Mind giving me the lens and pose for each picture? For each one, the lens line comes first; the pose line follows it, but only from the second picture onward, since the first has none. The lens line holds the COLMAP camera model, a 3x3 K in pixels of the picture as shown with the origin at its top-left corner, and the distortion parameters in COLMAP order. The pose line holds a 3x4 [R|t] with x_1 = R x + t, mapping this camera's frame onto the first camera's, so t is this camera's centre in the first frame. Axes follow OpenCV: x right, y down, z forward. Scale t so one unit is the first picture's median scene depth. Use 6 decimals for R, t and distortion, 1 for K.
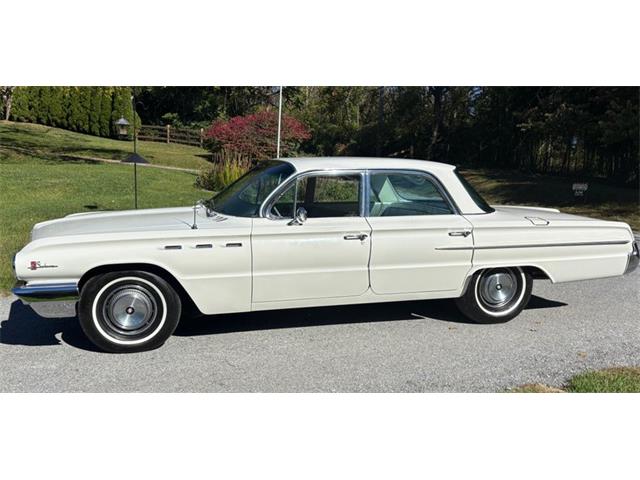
lens RADIAL K [[597.1, 0, 299.2], [0, 597.1, 192.7], [0, 0, 1]] dist [0.017864, -0.004720]
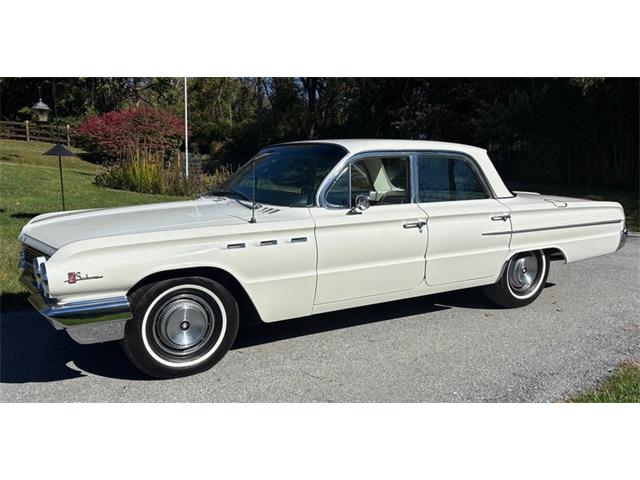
lens RADIAL K [[583.1, 0, 316.4], [0, 583.1, 239.2], [0, 0, 1]] dist [0.016596, -0.000280]
pose [[0.962233, -0.048129, 0.267937, -0.264158], [0.026770, 0.996206, 0.082807, 0.015948], [-0.270906, -0.072507, 0.959871, 0.165914]]
